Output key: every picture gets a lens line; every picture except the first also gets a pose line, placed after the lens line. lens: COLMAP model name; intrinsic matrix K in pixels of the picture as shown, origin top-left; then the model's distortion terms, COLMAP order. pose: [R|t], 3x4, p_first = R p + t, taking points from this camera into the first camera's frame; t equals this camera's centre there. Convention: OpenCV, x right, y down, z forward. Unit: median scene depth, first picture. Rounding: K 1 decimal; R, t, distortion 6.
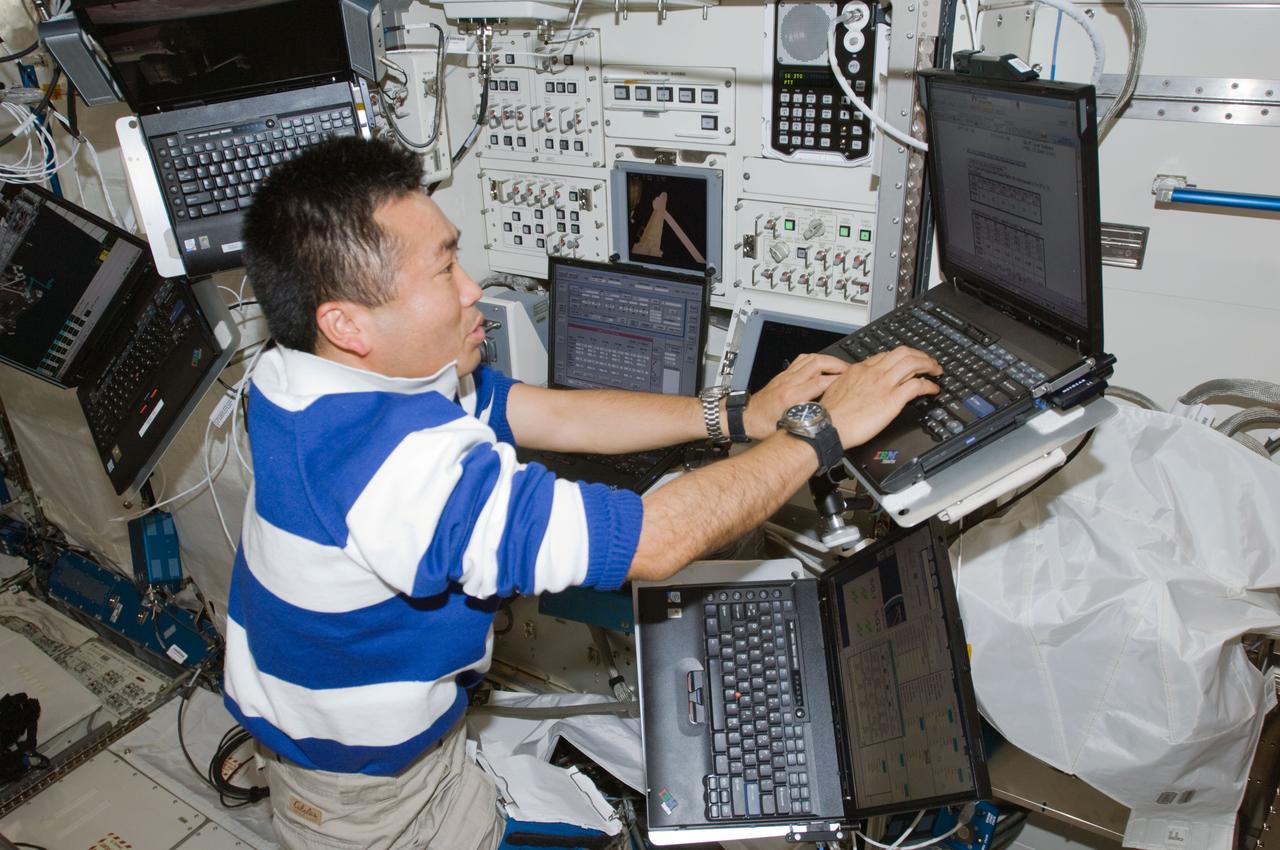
lens RADIAL K [[957.5, 0, 640.0], [0, 957.5, 425.0], [0, 0, 1]] dist [-0.078839, 0.048613]
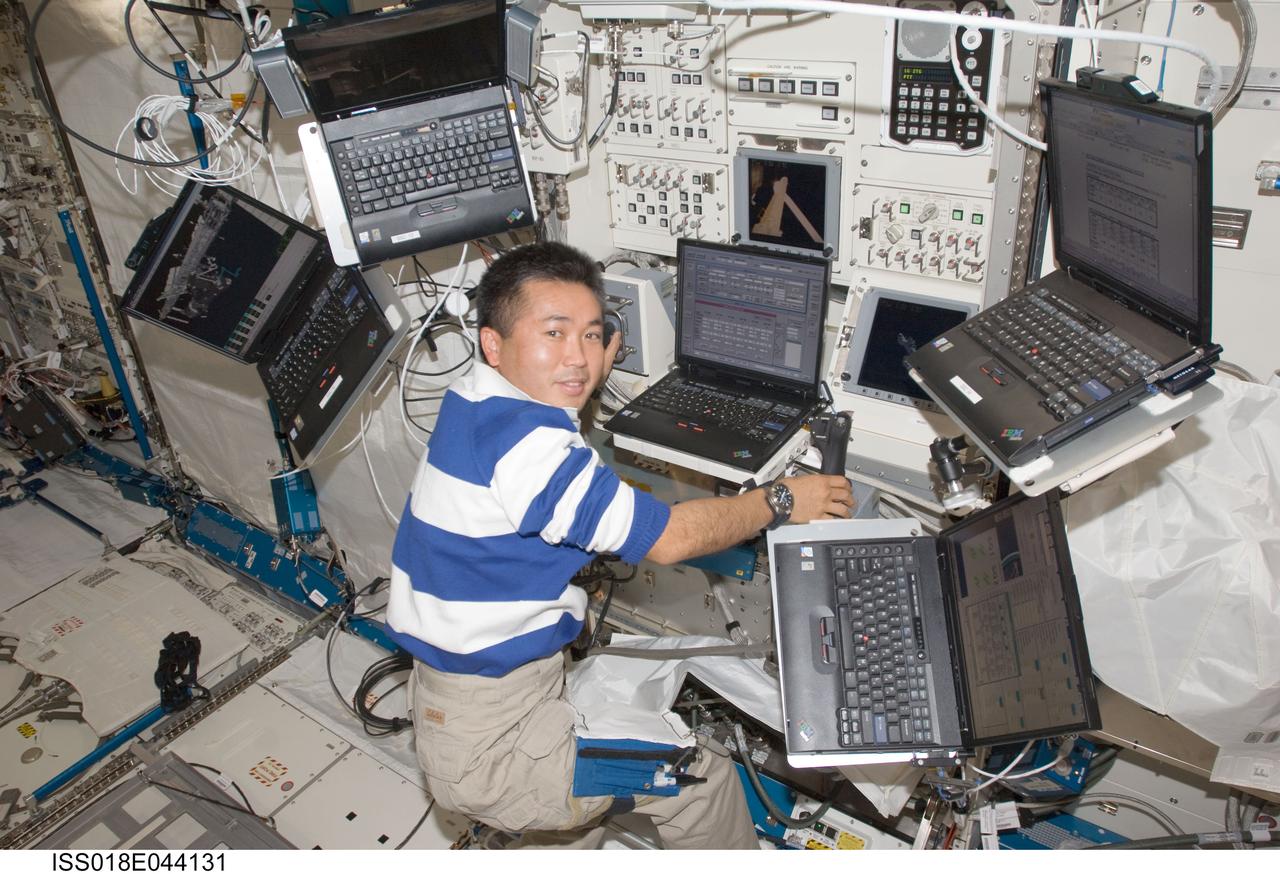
lens RADIAL K [[958.1, 0, 638.1], [0, 958.1, 425.2], [0, 0, 1]] dist [-0.080457, 0.049798]
pose [[0.997558, -0.001765, -0.069817, -0.074171], [0.005648, 0.998446, 0.055450, -0.028515], [0.069611, -0.055708, 0.996018, -0.110226]]
